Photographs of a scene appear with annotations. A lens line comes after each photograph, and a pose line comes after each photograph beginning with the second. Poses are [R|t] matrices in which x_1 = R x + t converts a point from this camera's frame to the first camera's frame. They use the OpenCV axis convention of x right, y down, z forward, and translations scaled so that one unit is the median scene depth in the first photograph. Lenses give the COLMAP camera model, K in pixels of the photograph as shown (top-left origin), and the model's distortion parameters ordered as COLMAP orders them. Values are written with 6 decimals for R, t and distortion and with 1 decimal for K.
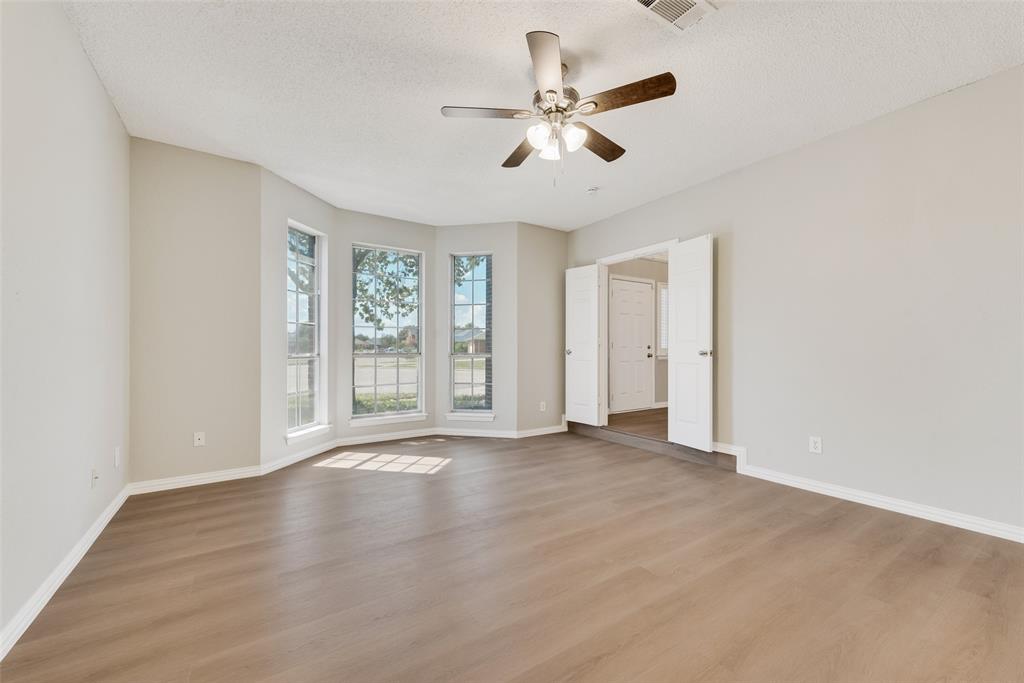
lens RADIAL K [[403.1, 0, 513.9], [0, 403.1, 344.7], [0, 0, 1]] dist [0.011775, -0.001609]
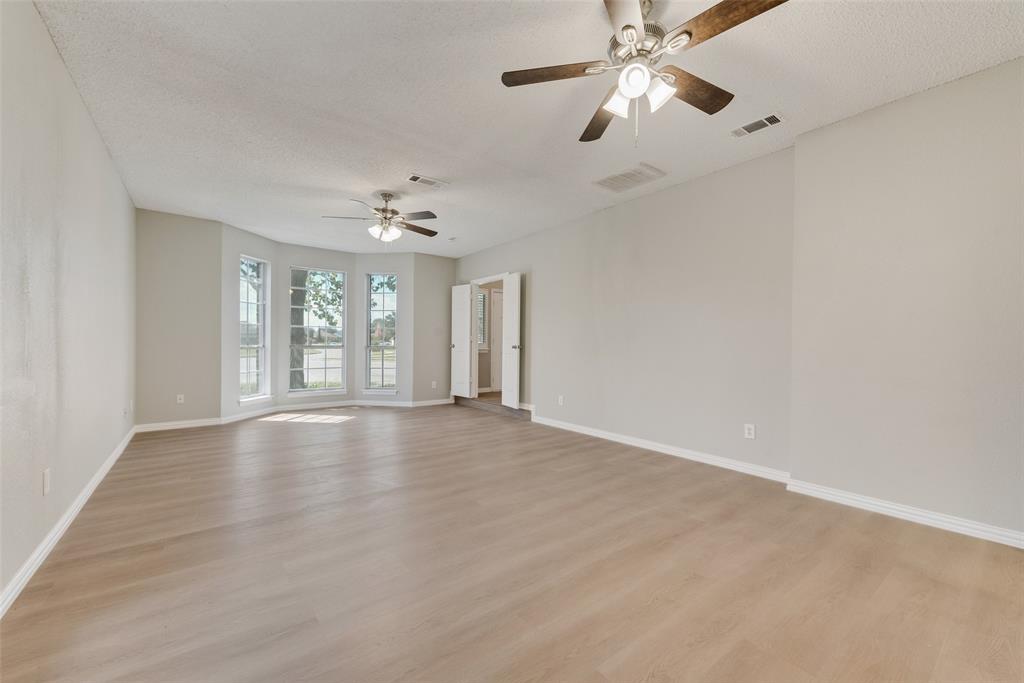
lens RADIAL K [[403.1, 0, 514.9], [0, 403.1, 341.8], [0, 0, 1]] dist [0.011775, -0.001609]
pose [[0.997699, 0.007977, 0.067335, 0.304060], [-0.008469, 0.999939, 0.007029, -0.008870], [-0.067274, -0.007584, 0.997706, -0.485217]]
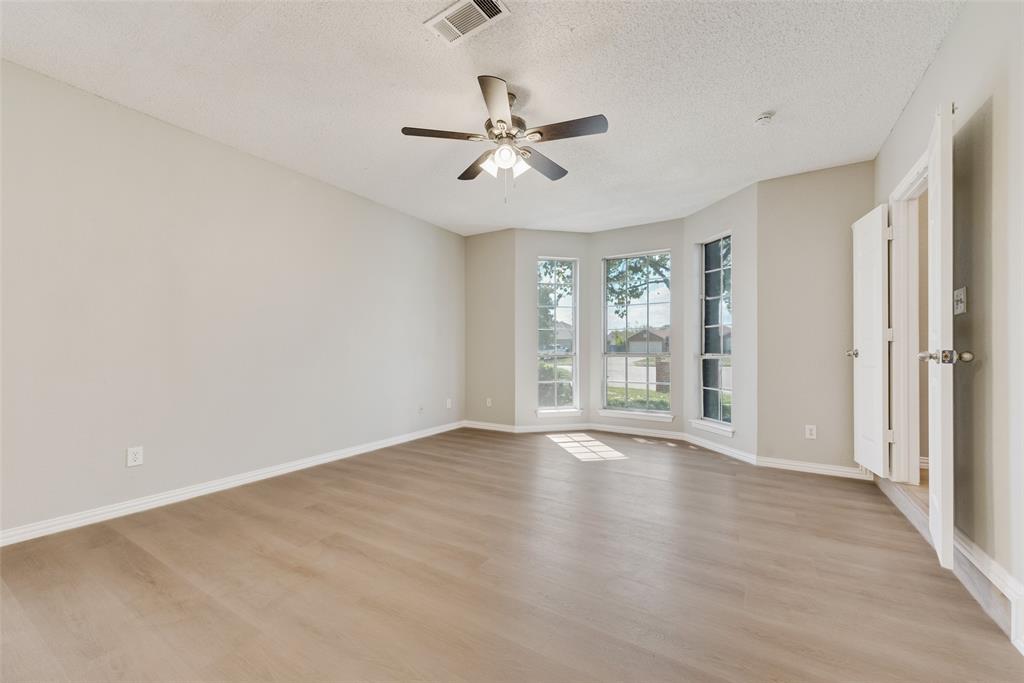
lens RADIAL K [[403.1, 0, 509.4], [0, 403.1, 348.3], [0, 0, 1]] dist [0.011775, -0.001609]
pose [[0.411242, -0.003419, -0.911520, 0.590885], [0.012110, 0.999925, 0.001713, 0.003029], [0.911446, -0.011742, 0.411253, 0.288801]]
